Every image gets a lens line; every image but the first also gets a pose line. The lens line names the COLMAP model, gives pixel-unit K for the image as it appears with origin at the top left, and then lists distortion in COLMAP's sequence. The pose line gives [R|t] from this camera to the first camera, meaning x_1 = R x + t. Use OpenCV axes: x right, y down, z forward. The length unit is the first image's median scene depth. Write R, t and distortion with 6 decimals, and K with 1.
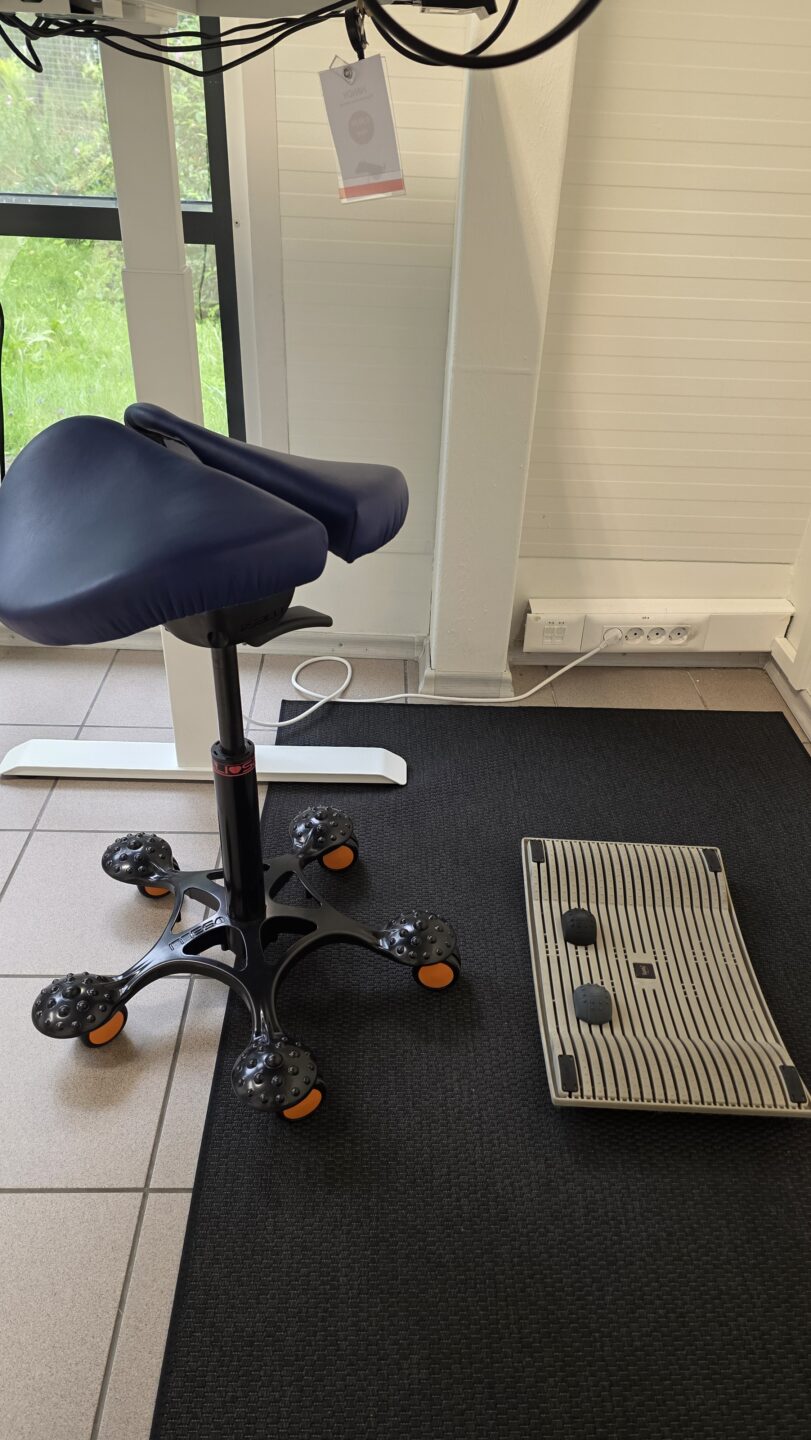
lens RADIAL K [[963.9, 0, 406.3], [0, 963.9, 722.9], [0, 0, 1]] dist [0.011089, -0.005241]
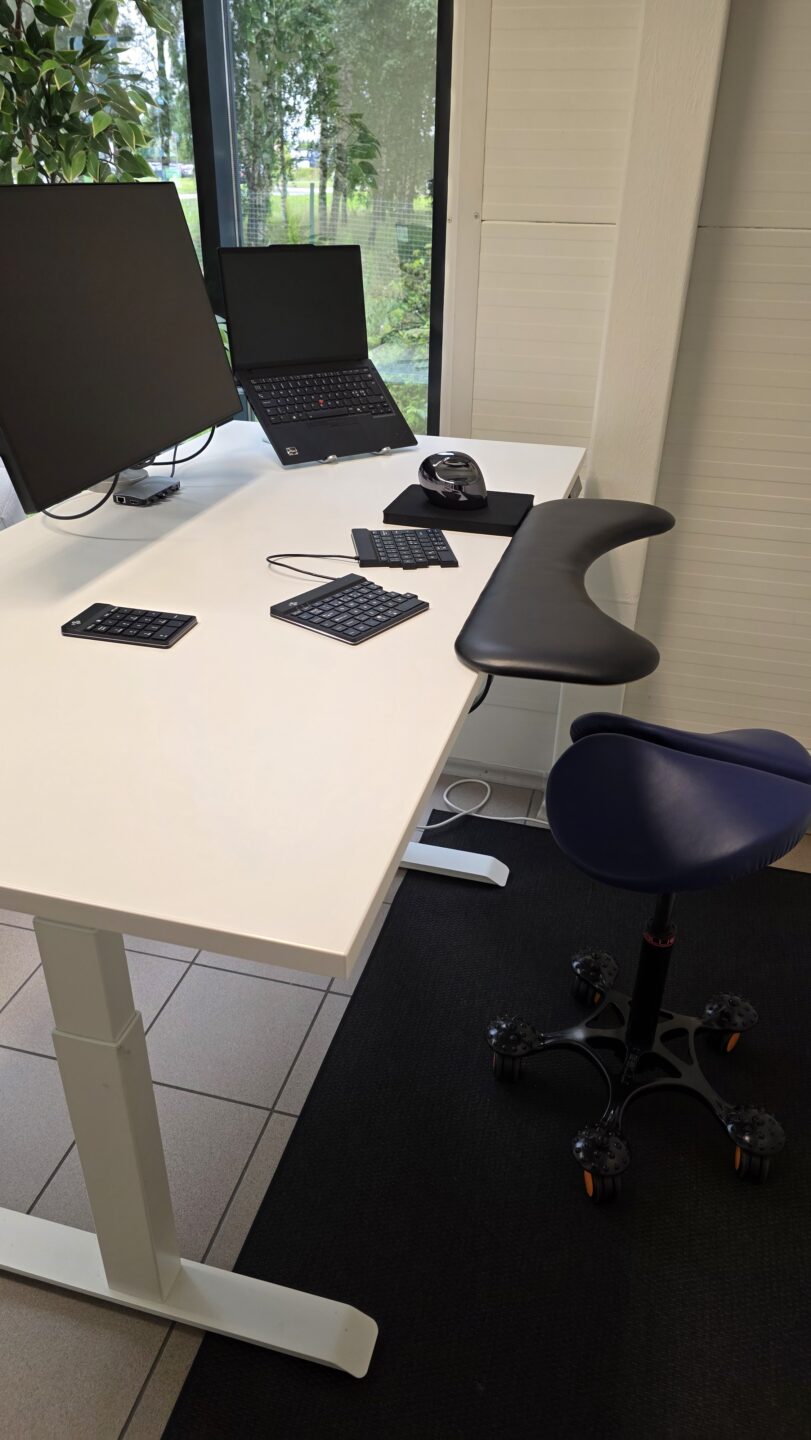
lens RADIAL K [[963.9, 0, 400.3], [0, 963.9, 724.0], [0, 0, 1]] dist [0.011089, -0.005241]
pose [[0.959361, 0.120437, -0.255190, 0.162801], [-0.139656, 0.988470, -0.058513, -0.057400], [0.245200, 0.091774, 0.965119, -0.342918]]
